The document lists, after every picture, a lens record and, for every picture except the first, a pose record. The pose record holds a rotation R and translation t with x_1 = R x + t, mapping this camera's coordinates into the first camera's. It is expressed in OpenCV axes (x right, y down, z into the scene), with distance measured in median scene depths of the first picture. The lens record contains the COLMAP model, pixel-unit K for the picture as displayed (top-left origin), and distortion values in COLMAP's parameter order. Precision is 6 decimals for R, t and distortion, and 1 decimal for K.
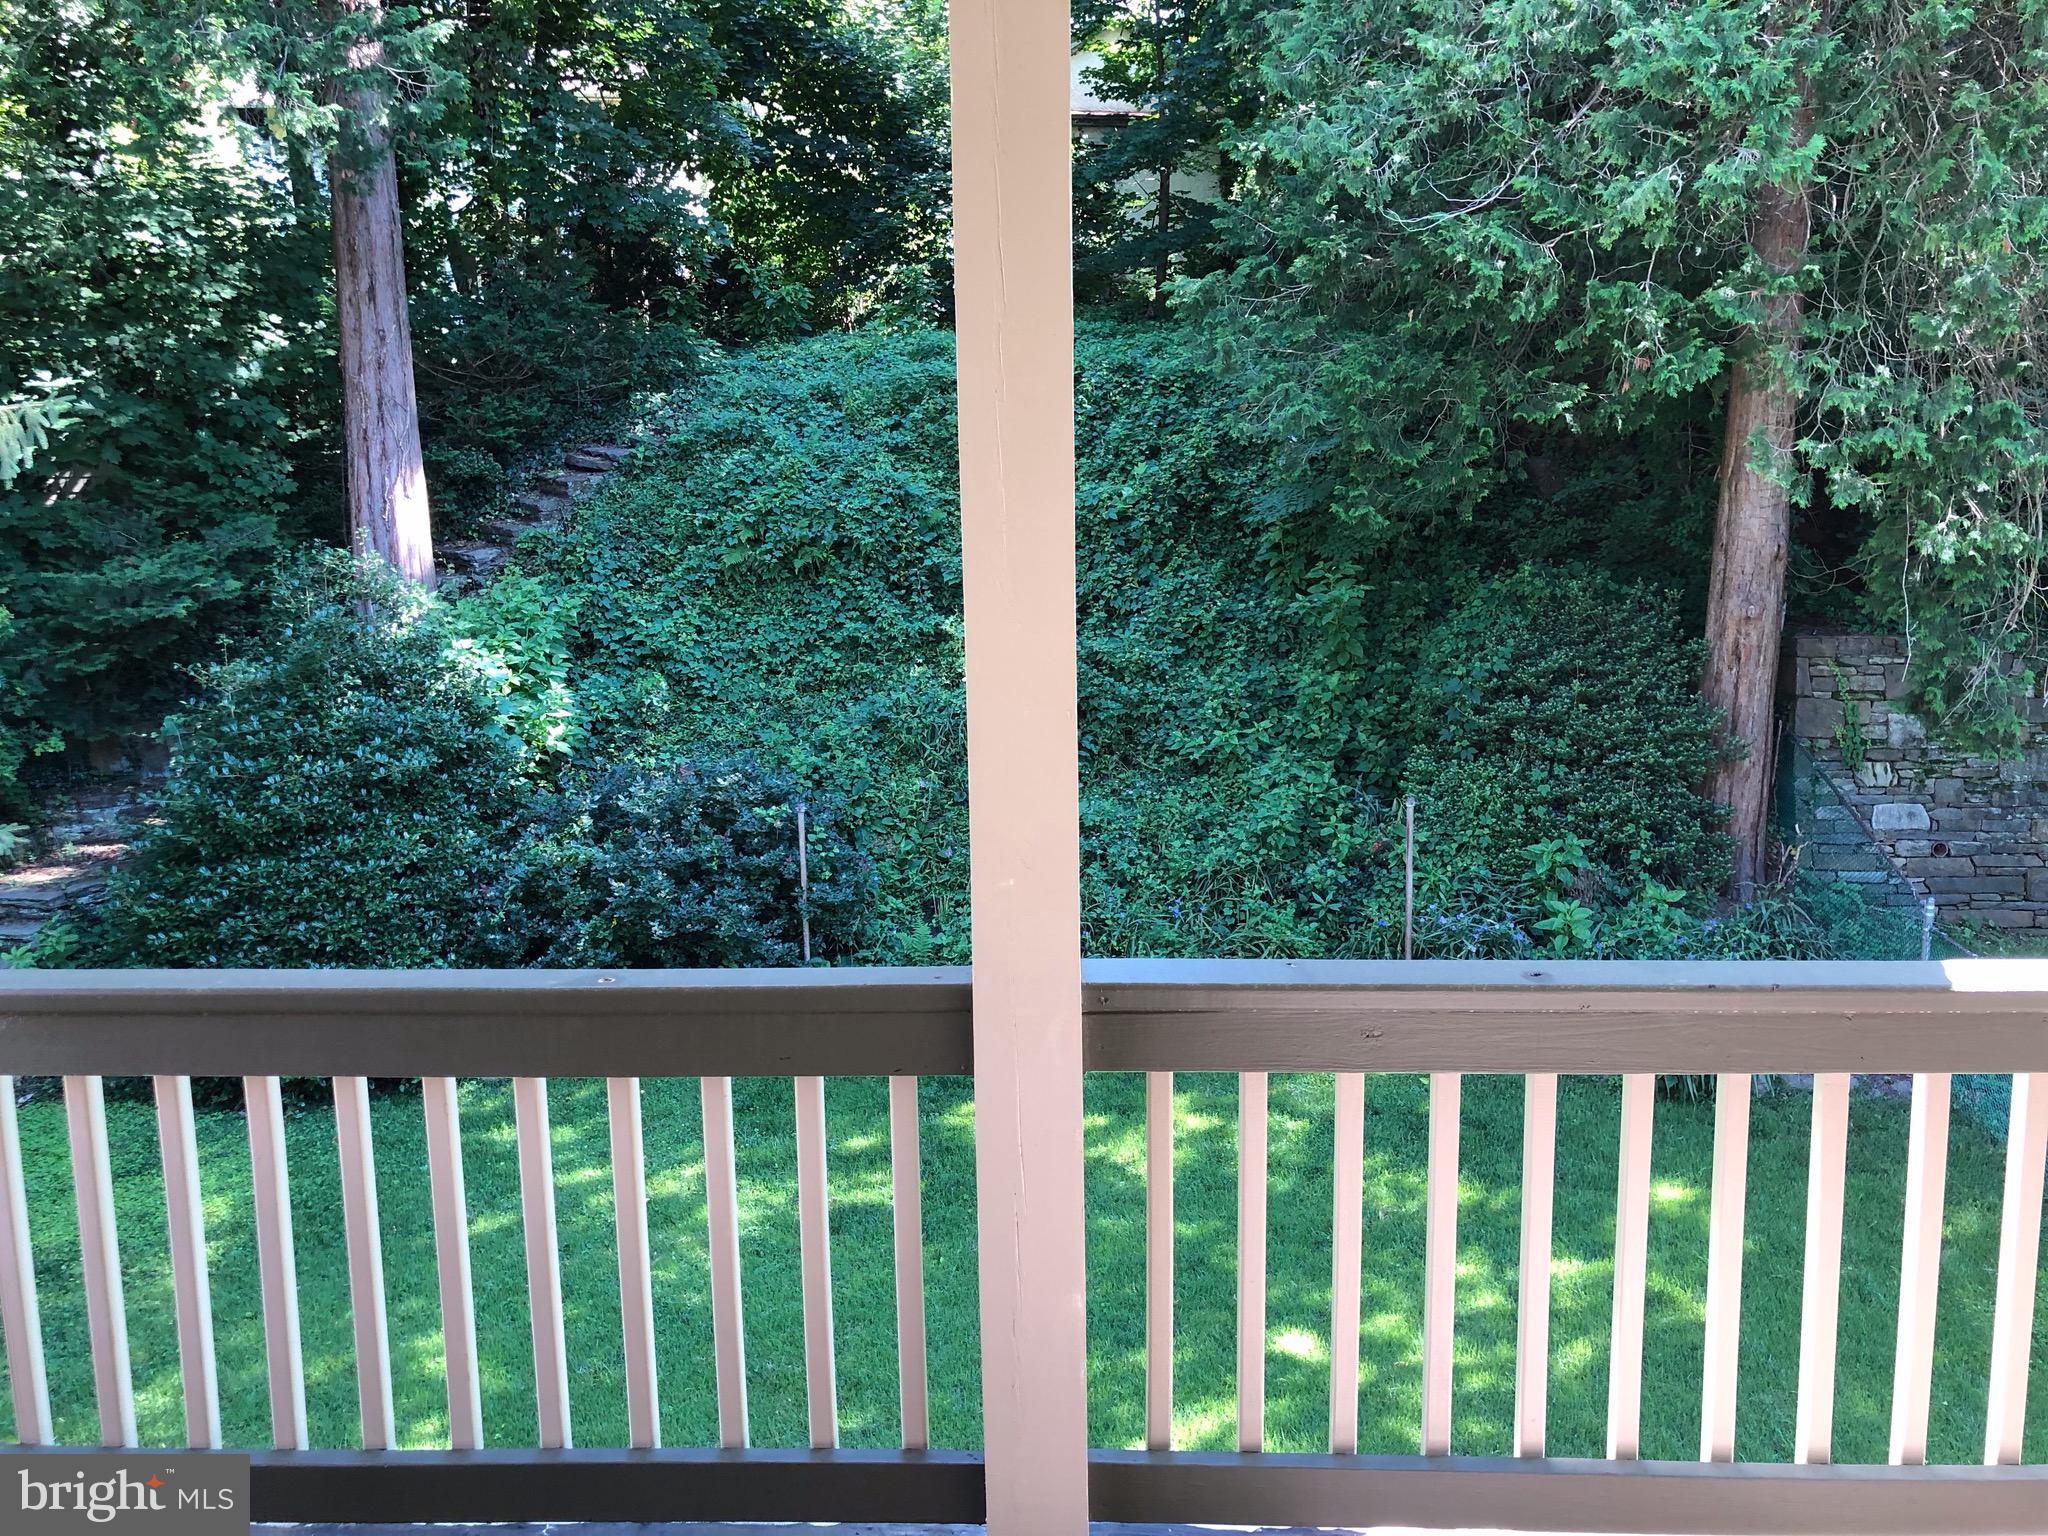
lens RADIAL K [[1673.0, 0, 1035.2], [0, 1673.0, 760.2], [0, 0, 1]] dist [0.043013, -0.050862]
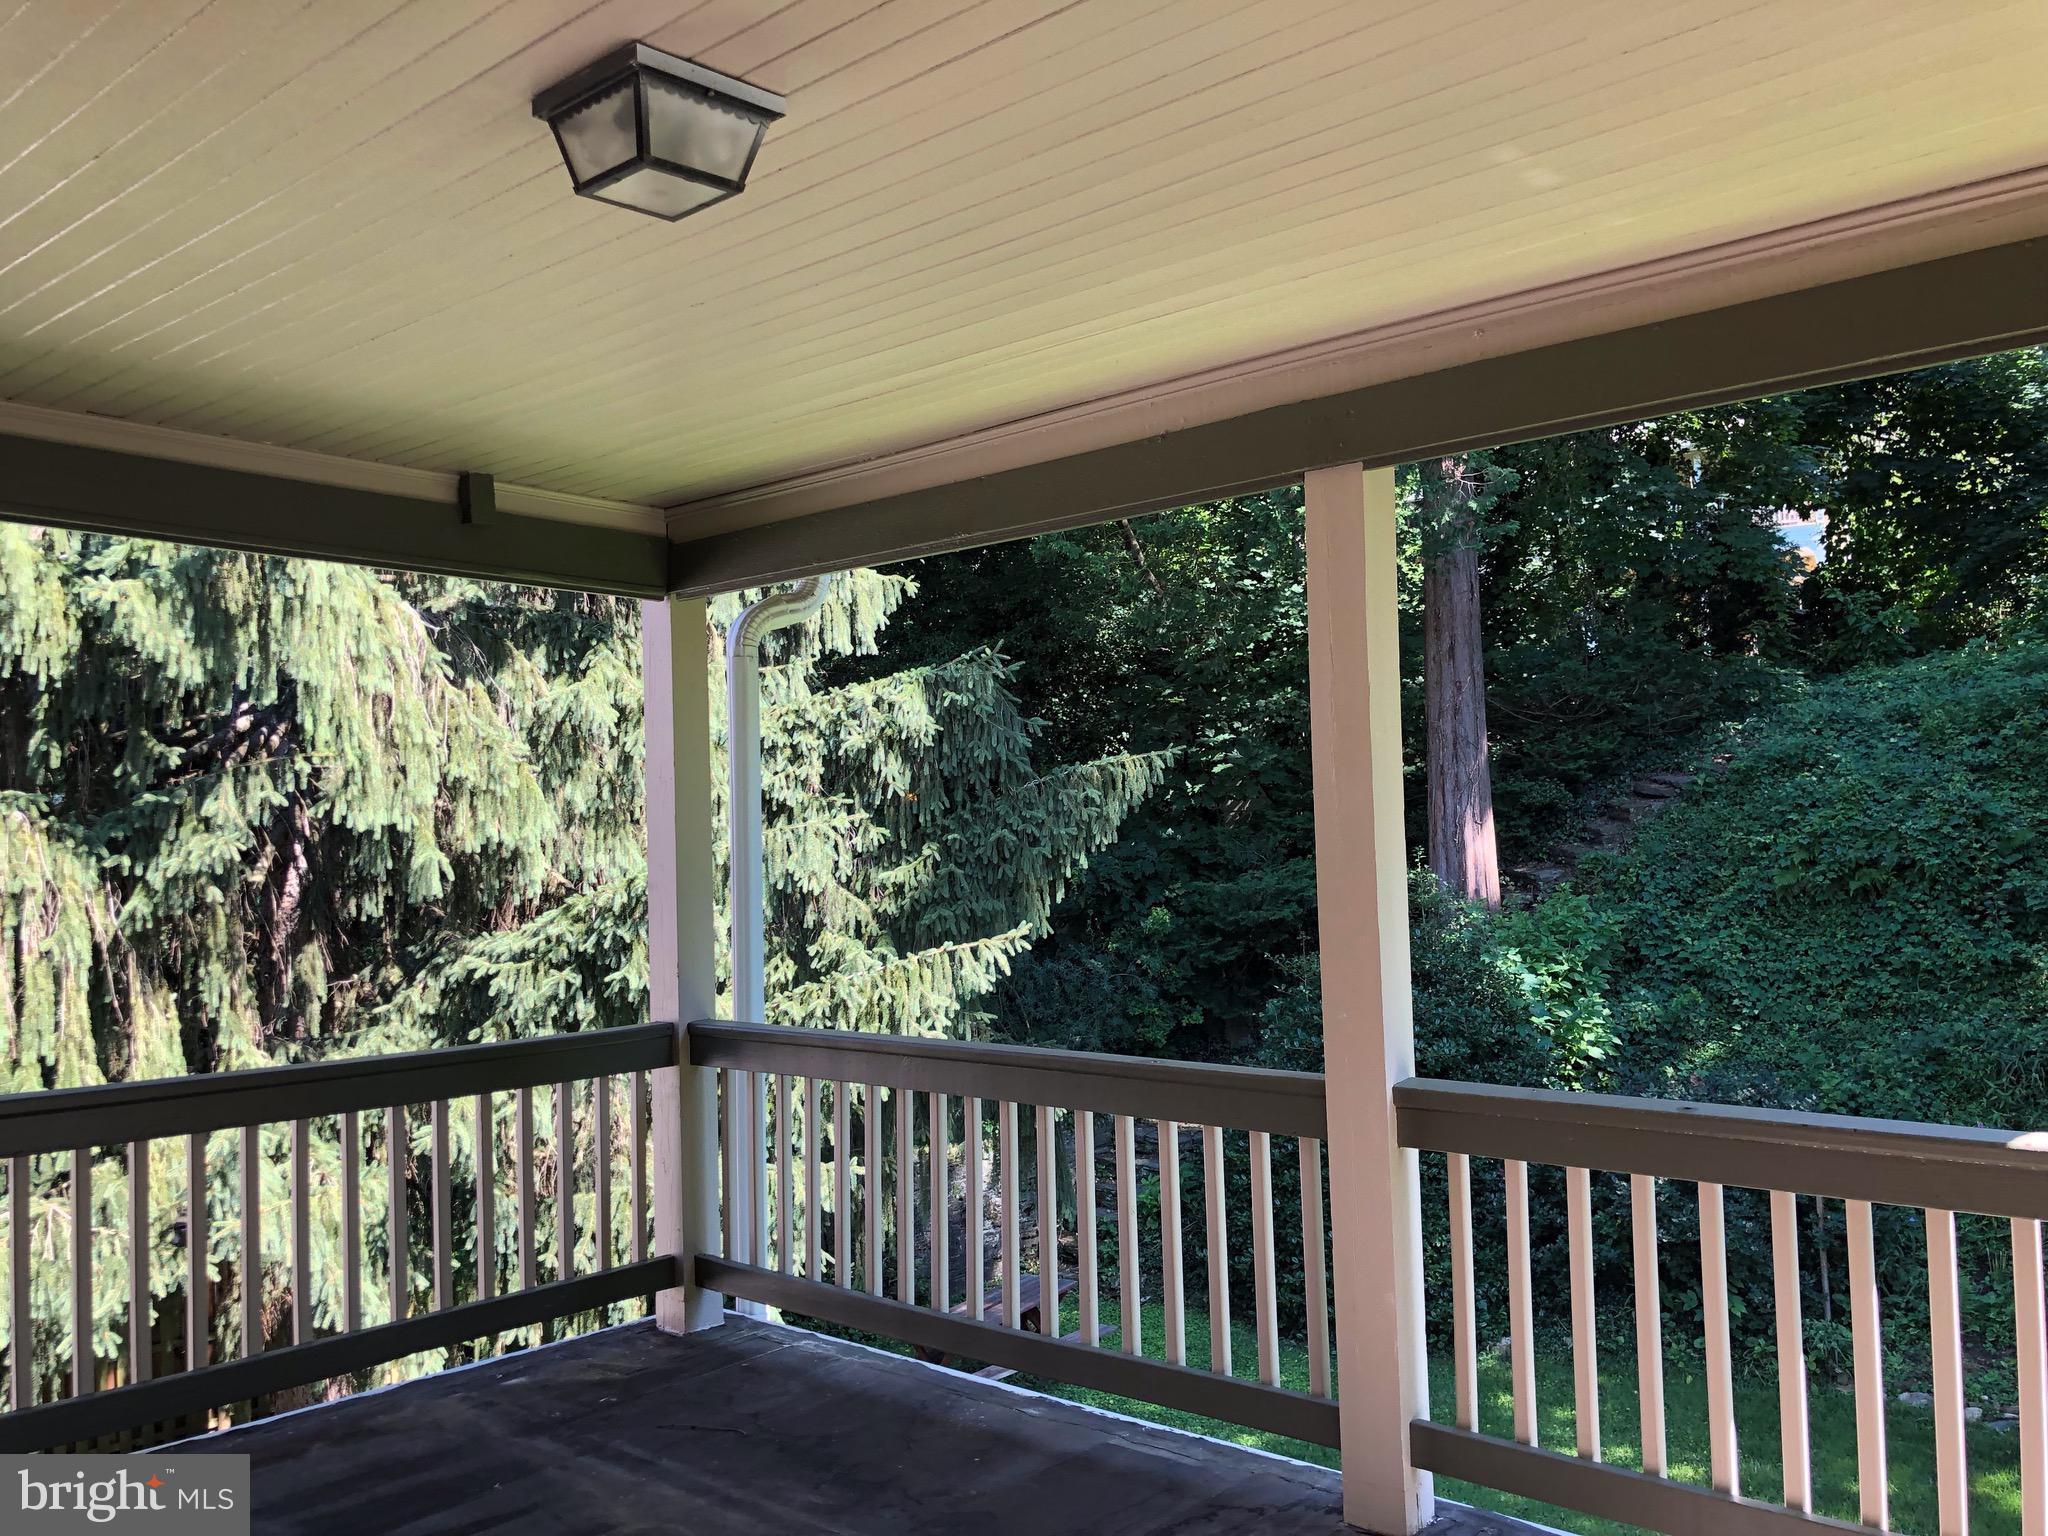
lens RADIAL K [[1673.0, 0, 1031.2], [0, 1673.0, 747.4], [0, 0, 1]] dist [0.043013, -0.050862]
pose [[0.779146, -0.035792, -0.625820, 0.116545], [-0.092681, 0.980818, -0.171482, 0.018999], [0.619953, 0.191611, 0.760883, -0.071318]]
